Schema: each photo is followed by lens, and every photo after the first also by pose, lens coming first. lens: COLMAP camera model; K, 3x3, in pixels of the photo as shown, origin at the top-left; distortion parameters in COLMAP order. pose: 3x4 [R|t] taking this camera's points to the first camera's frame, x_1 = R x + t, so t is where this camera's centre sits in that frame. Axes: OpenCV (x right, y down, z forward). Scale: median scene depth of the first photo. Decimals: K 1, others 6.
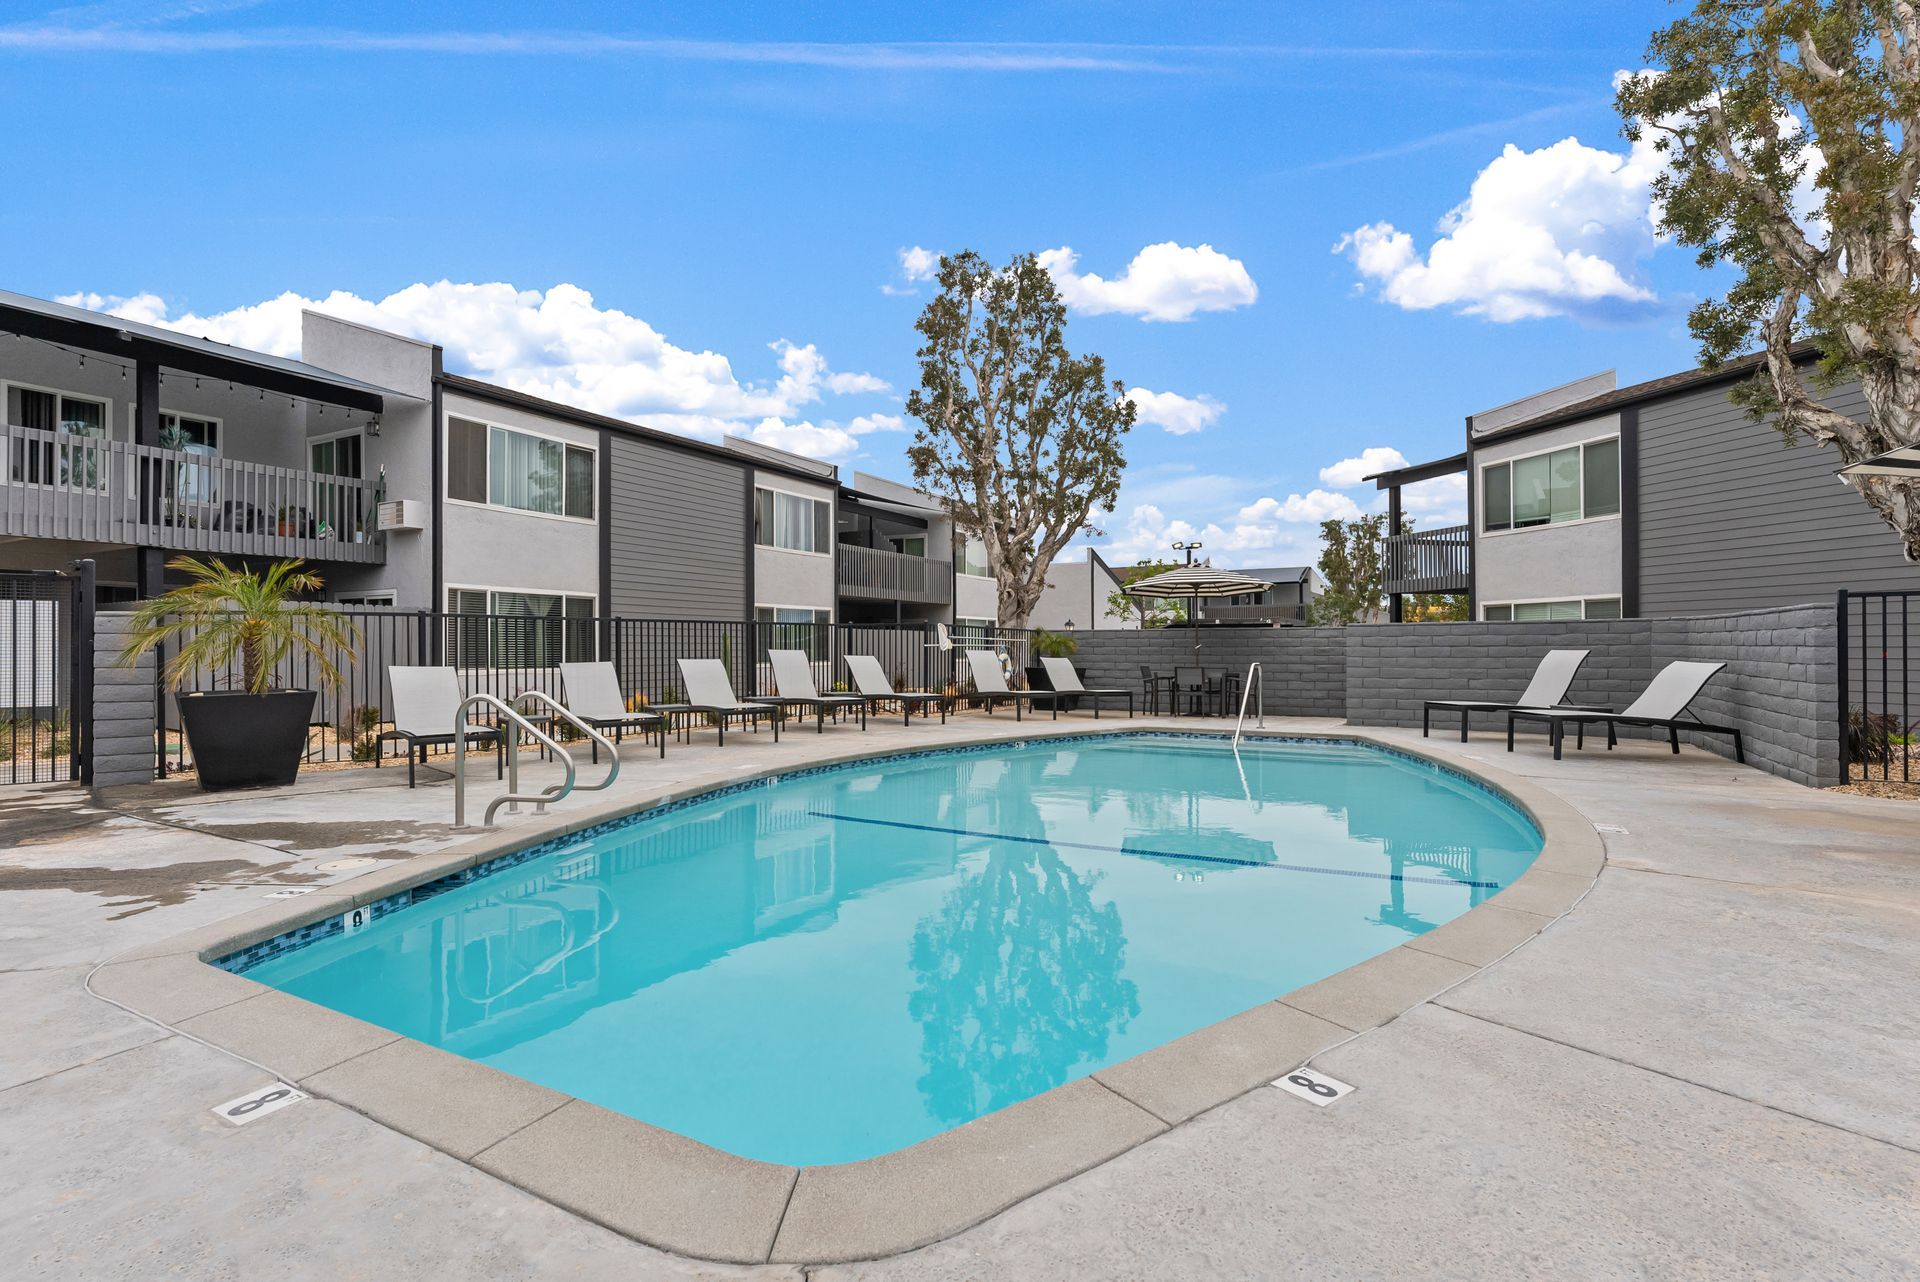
lens RADIAL K [[900.3, 0, 950.1], [0, 900.3, 645.2], [0, 0, 1]] dist [-0.002252, -0.000941]
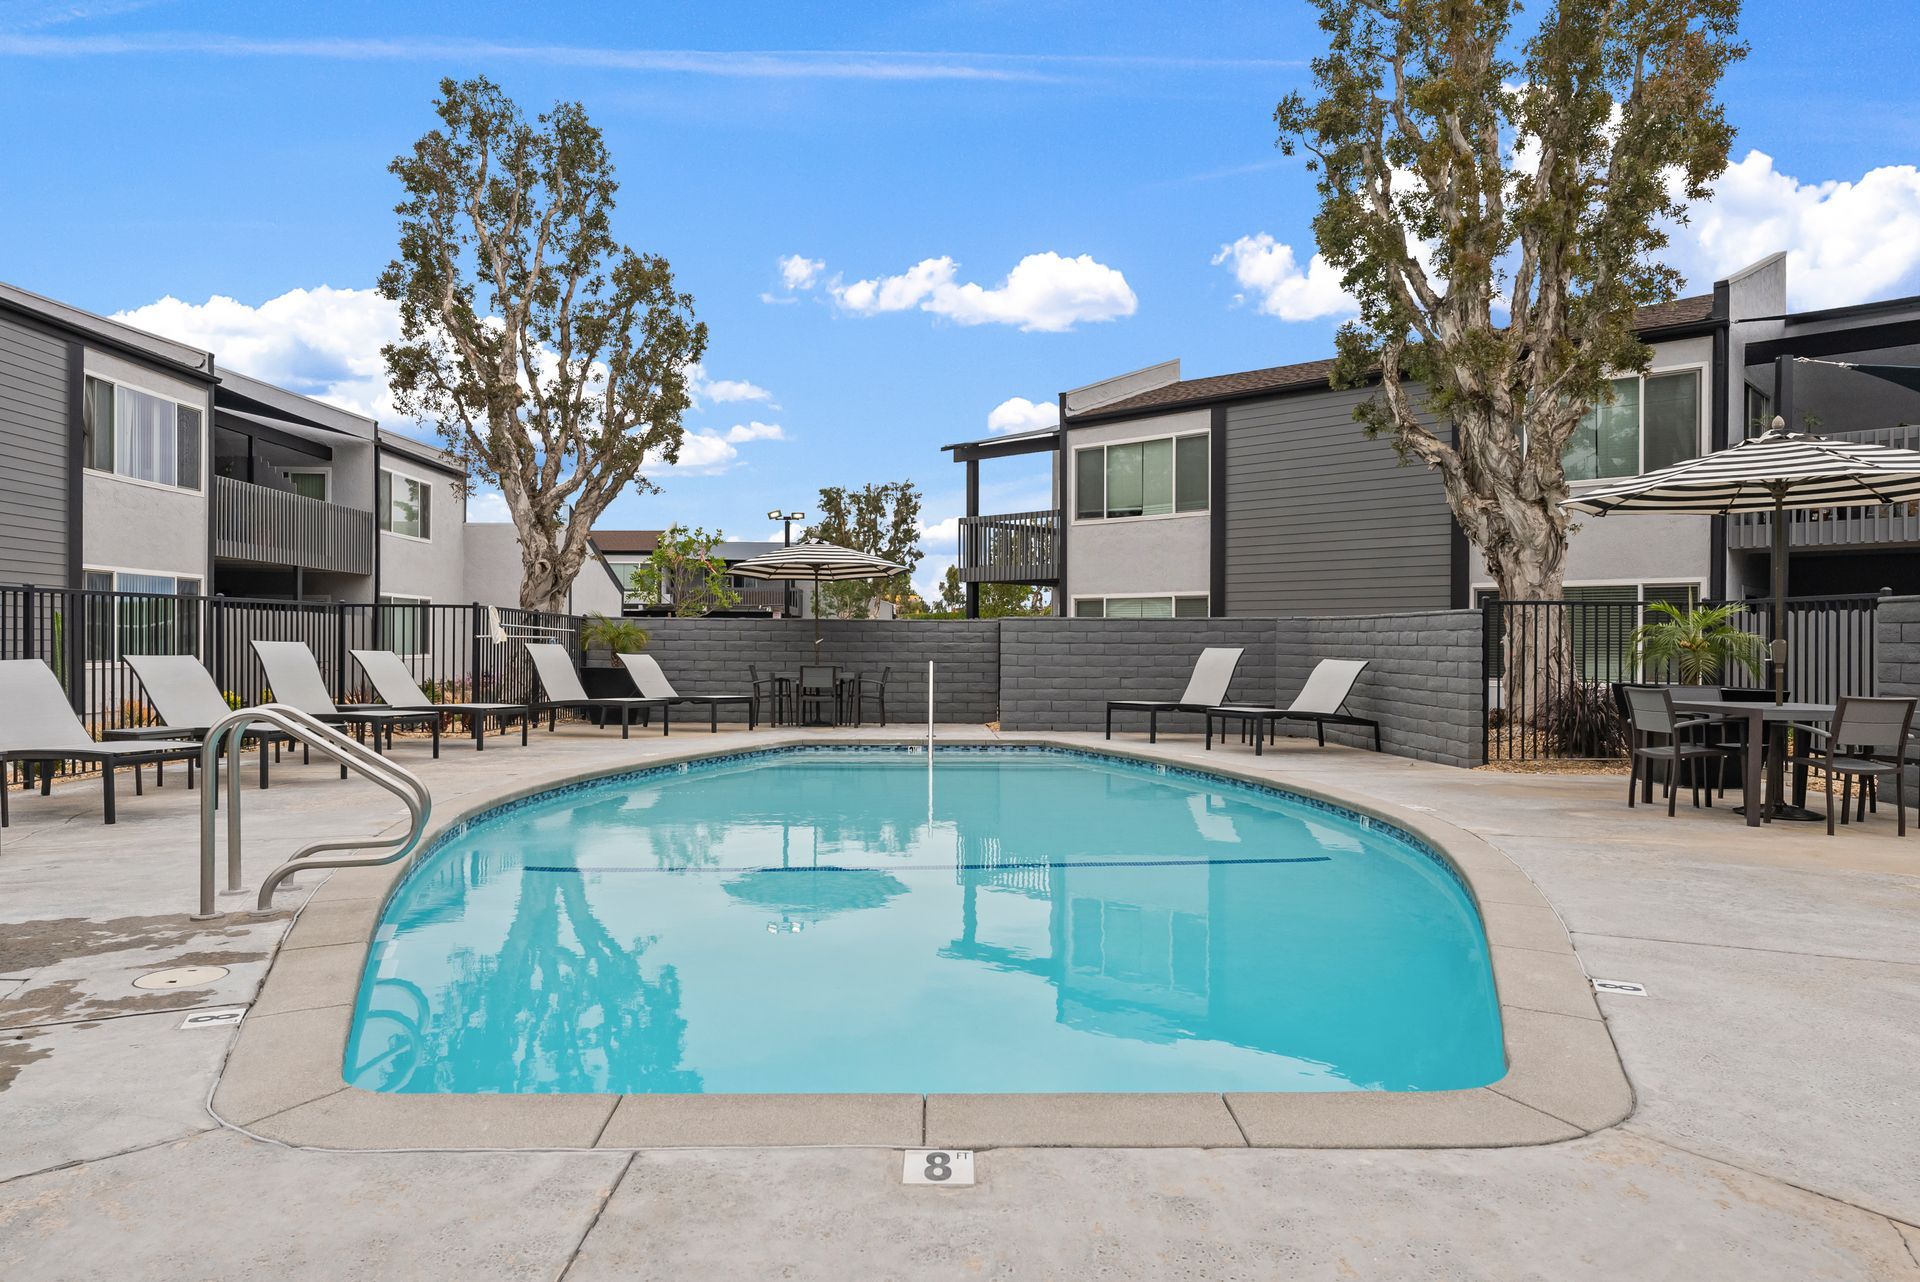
lens RADIAL K [[1189.3, 0, 957.9], [0, 1189.3, 646.2], [0, 0, 1]] dist [-0.001994, -0.002519]
pose [[0.866407, 0.006275, 0.499299, -0.137457], [-0.009866, 0.999941, 0.004553, 0.000112], [-0.499241, -0.008871, 0.866418, 0.000016]]
